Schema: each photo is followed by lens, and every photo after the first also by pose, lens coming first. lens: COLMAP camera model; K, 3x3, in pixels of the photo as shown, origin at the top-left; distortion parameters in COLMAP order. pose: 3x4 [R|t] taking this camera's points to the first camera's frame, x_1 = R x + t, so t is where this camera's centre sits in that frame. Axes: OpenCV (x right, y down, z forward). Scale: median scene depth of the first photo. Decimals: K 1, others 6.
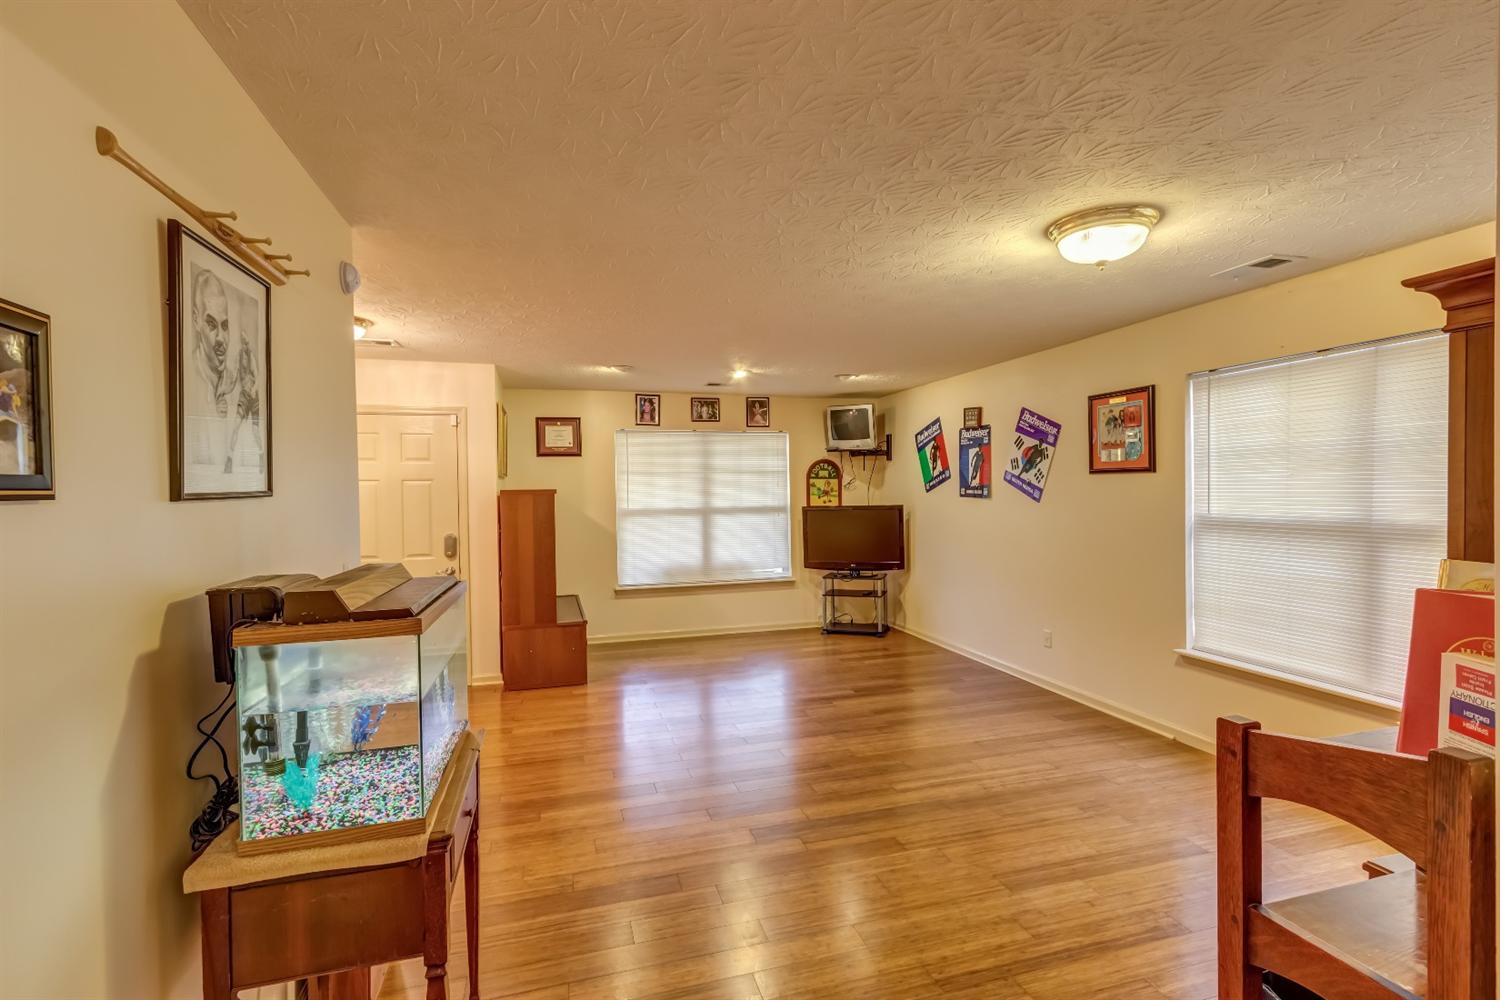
lens RADIAL K [[689.2, 0, 753.5], [0, 689.2, 491.2], [0, 0, 1]] dist [0.016873, -0.000170]
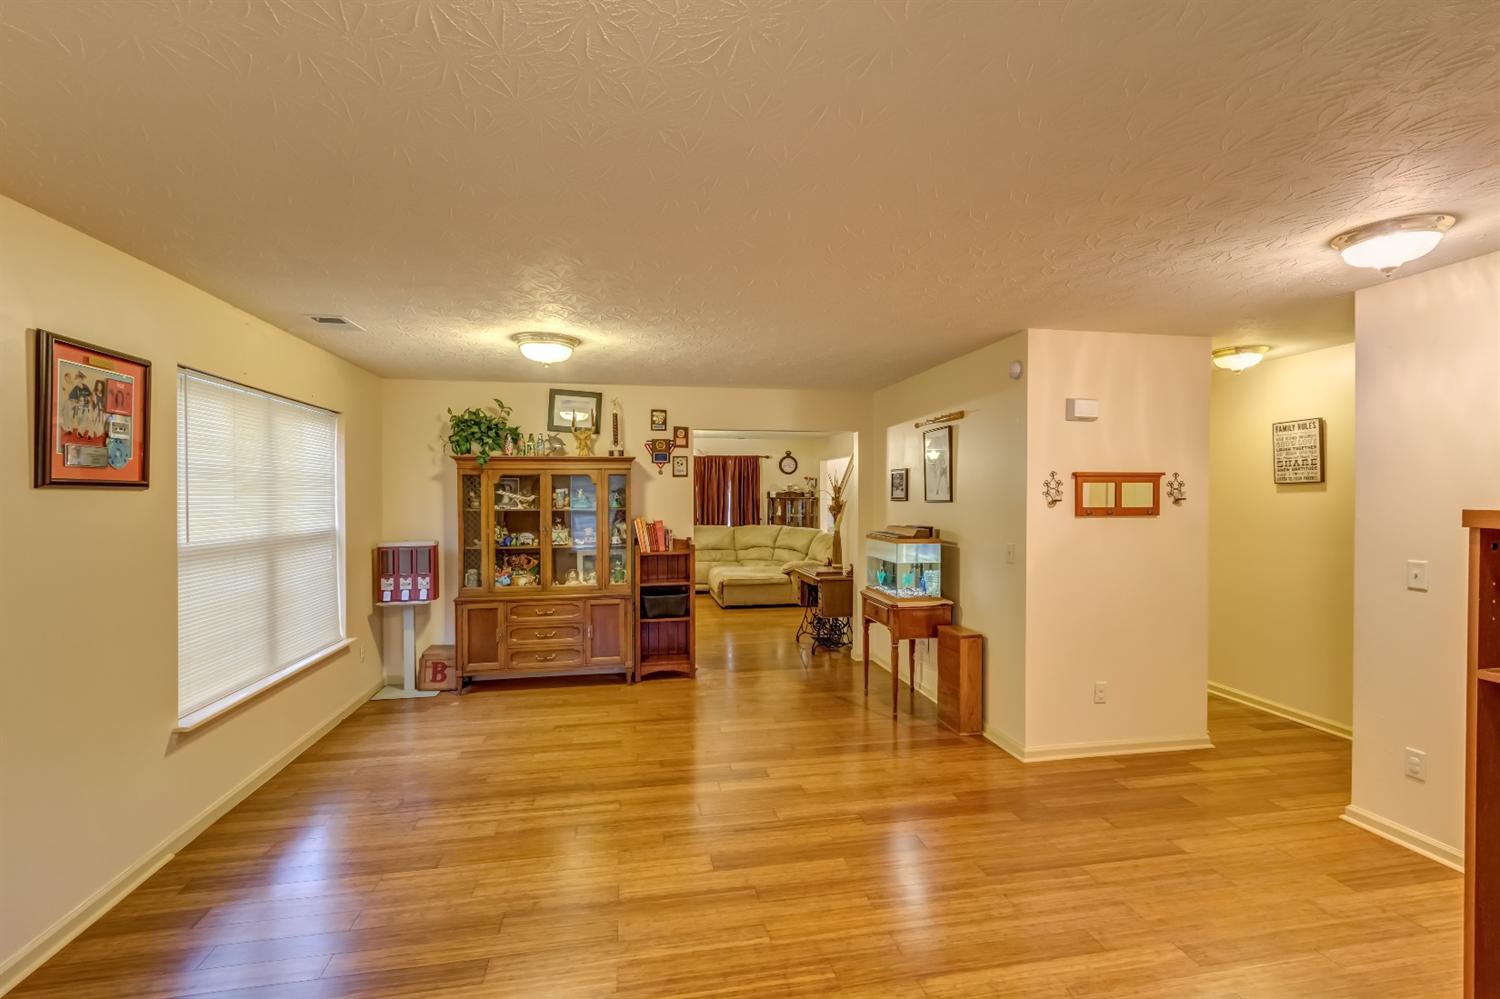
lens RADIAL K [[687.1, 0, 750.0], [0, 687.1, 499.5], [0, 0, 1]] dist [0.019644, 0.000231]
pose [[-0.995251, 0.009285, 0.096896, -0.080768], [0.010559, 0.999864, 0.012640, -0.022205], [-0.096766, 0.013603, -0.995214, 1.832080]]
